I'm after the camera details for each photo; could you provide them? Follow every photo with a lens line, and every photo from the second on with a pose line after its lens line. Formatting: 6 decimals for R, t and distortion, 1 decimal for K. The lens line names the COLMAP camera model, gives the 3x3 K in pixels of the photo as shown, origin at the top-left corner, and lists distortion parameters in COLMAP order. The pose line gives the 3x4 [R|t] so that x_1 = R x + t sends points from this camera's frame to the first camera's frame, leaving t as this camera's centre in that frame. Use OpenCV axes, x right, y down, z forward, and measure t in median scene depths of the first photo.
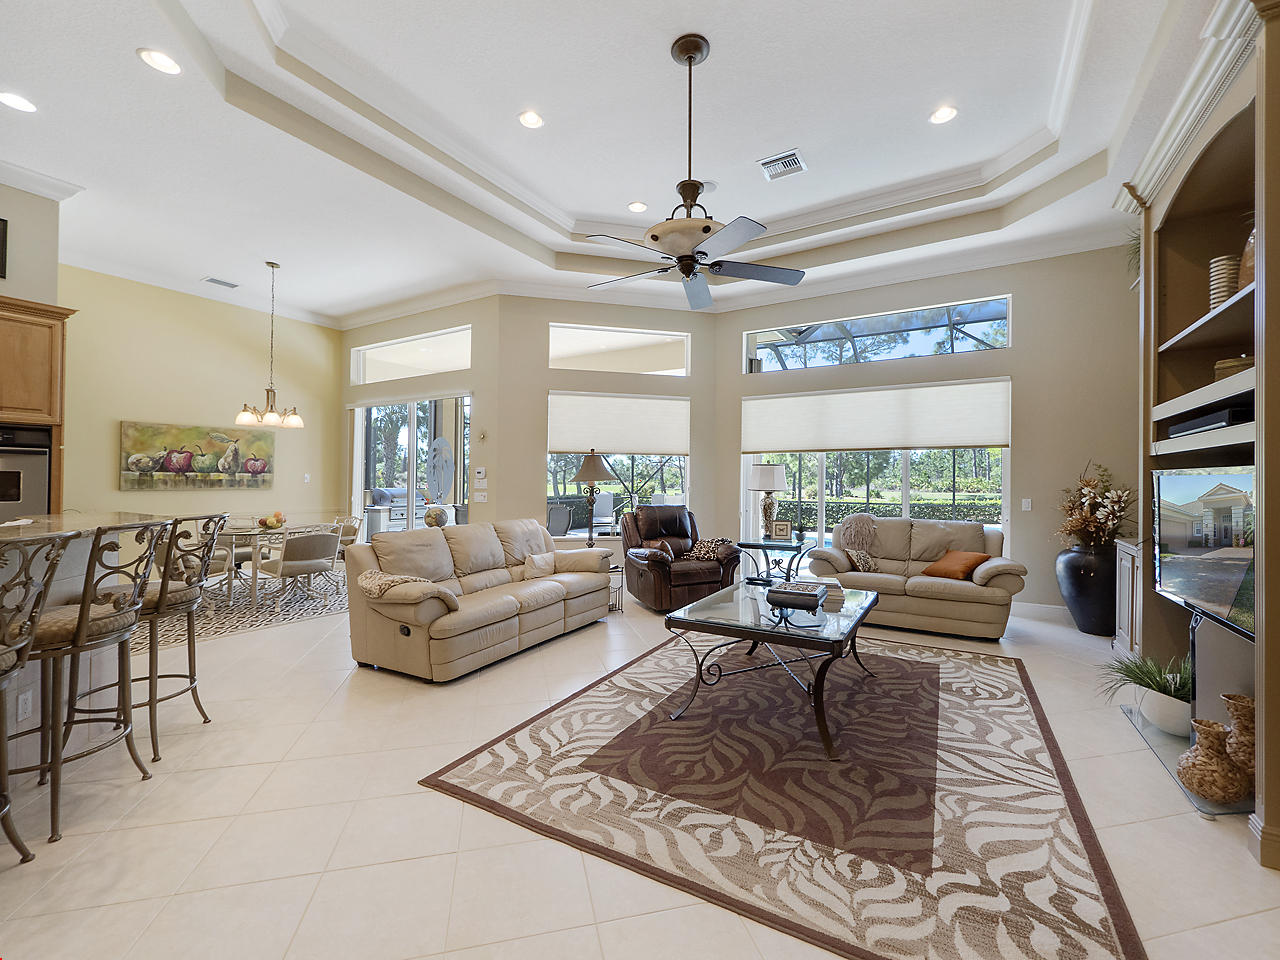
lens RADIAL K [[542.6, 0, 640.0], [0, 542.6, 480.0], [0, 0, 1]] dist [-0.001698, -0.000446]
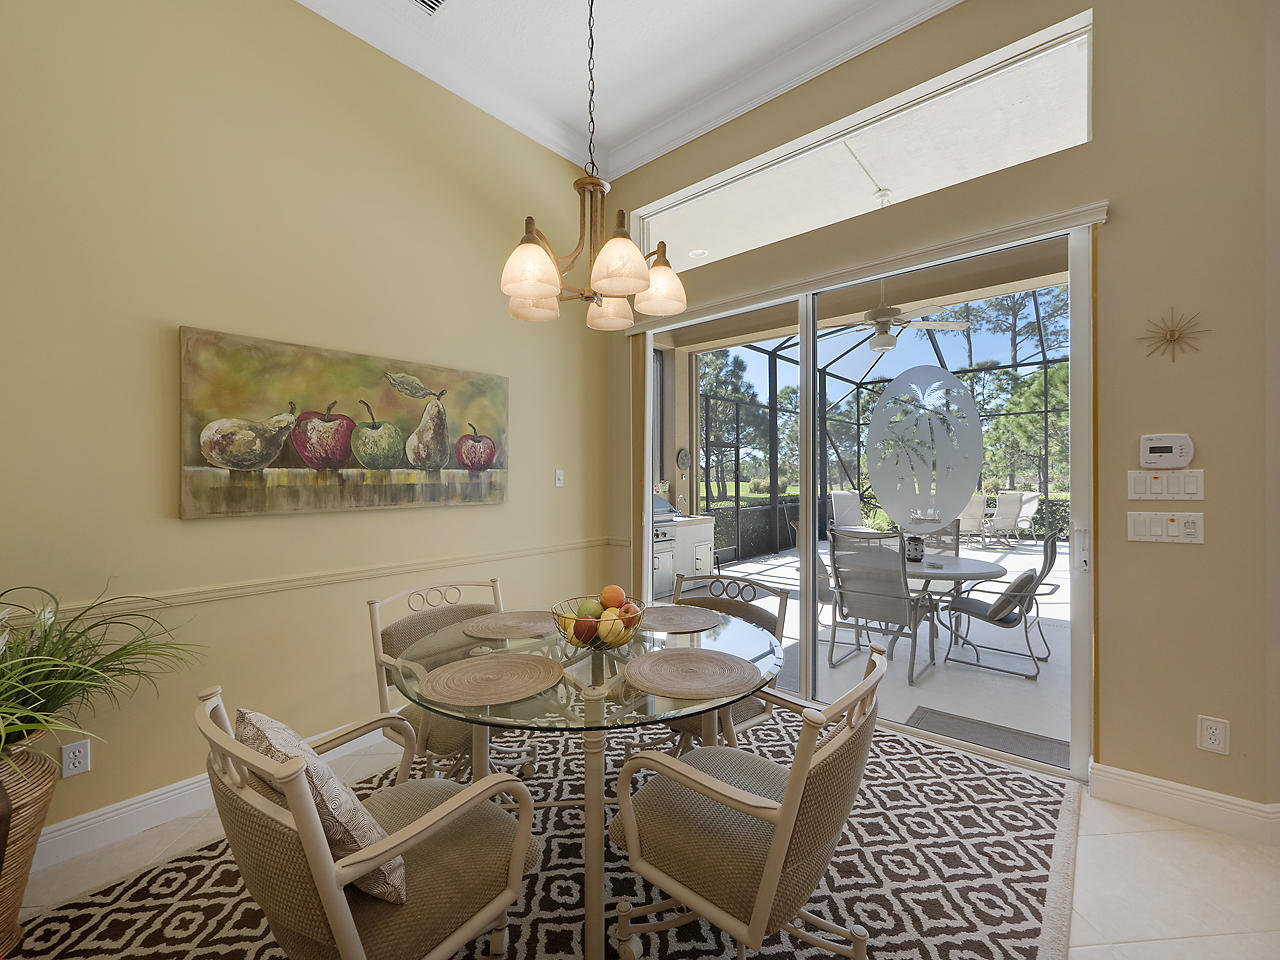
lens RADIAL K [[542.6, 0, 640.0], [0, 542.6, 480.0], [0, 0, 1]] dist [-0.001698, -0.000446]
pose [[0.984890, -0.015478, -0.172489, -0.824906], [0.016251, 0.999863, 0.003070, -0.004310], [0.172418, -0.005826, 0.985007, 0.964574]]
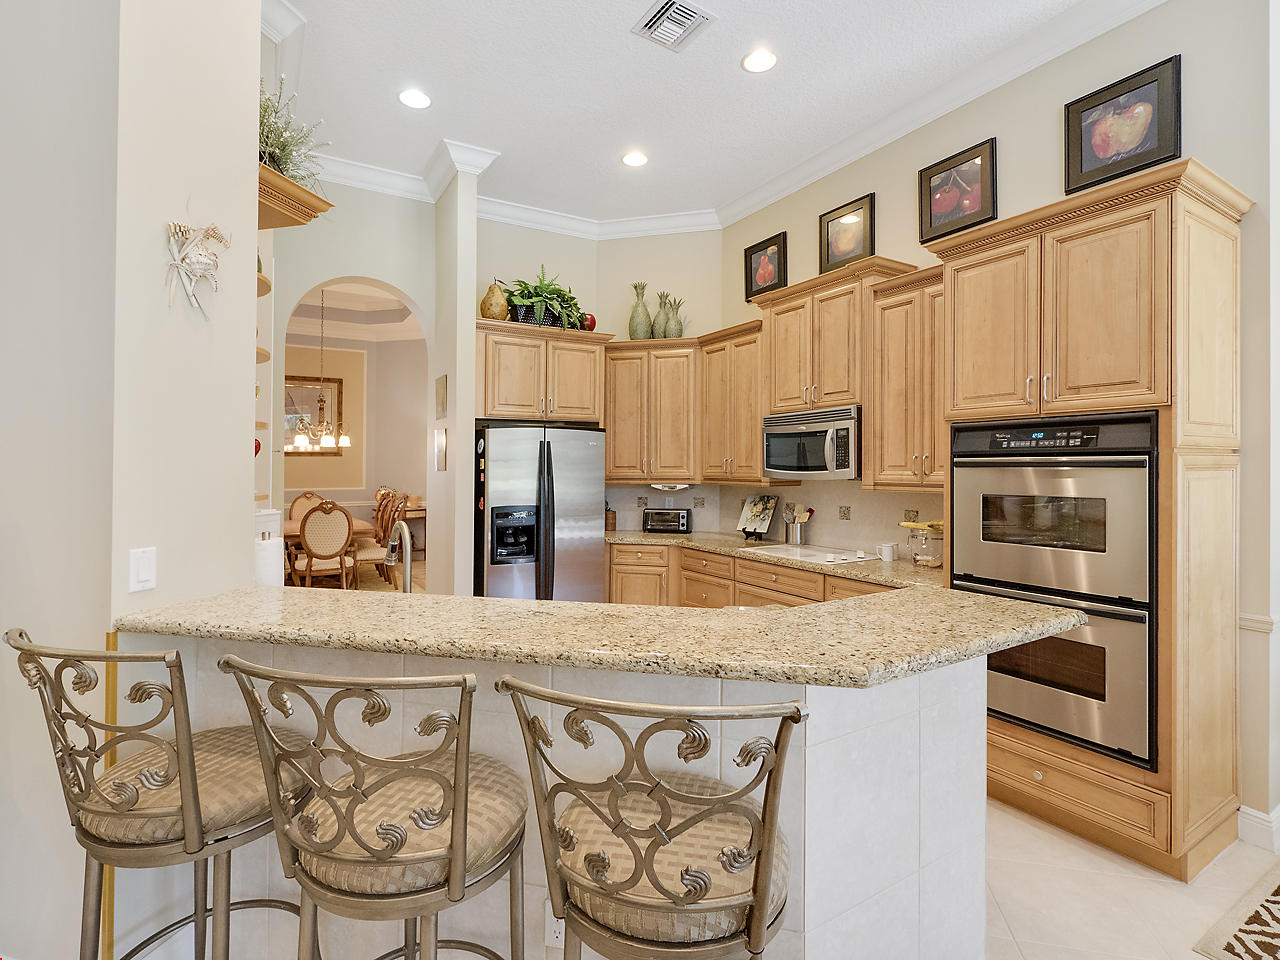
lens RADIAL K [[607.8, 0, 619.7], [0, 607.8, 477.4], [0, 0, 1]] dist [0.003909, 0.000604]
pose [[-0.490225, 0.012777, -0.871502, -0.306231], [-0.001424, 0.999879, 0.015460, -0.040257], [0.871595, 0.008820, -0.490147, 0.753990]]
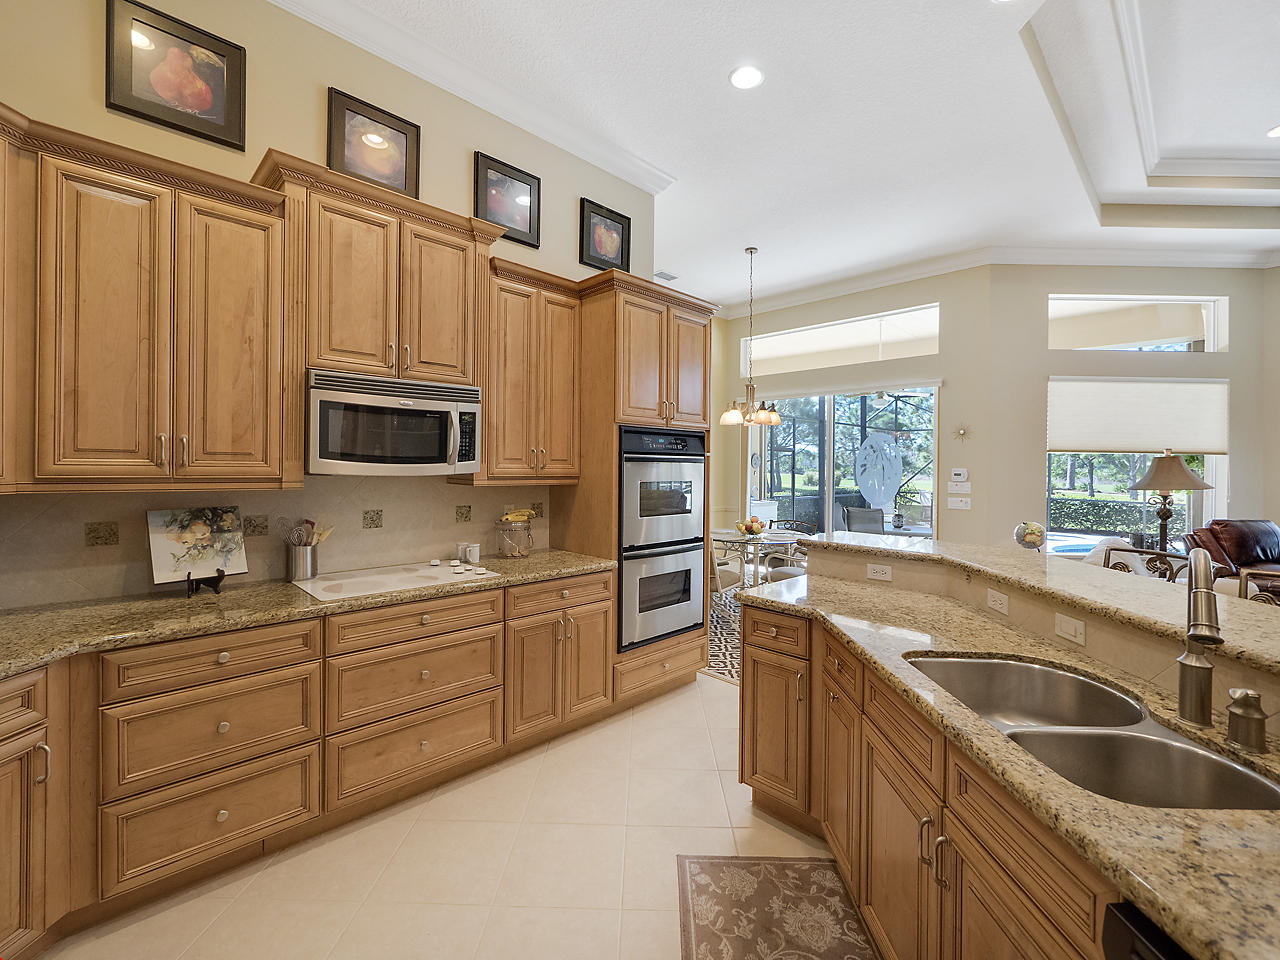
lens RADIAL K [[565.0, 0, 643.9], [0, 565.0, 465.3], [0, 0, 1]] dist [-0.000386, 0.000363]
pose [[0.968492, 0.008504, -0.248899, -0.839628], [-0.009153, 0.999957, -0.001453, -0.035524], [0.248876, 0.003685, 0.968528, 0.028284]]
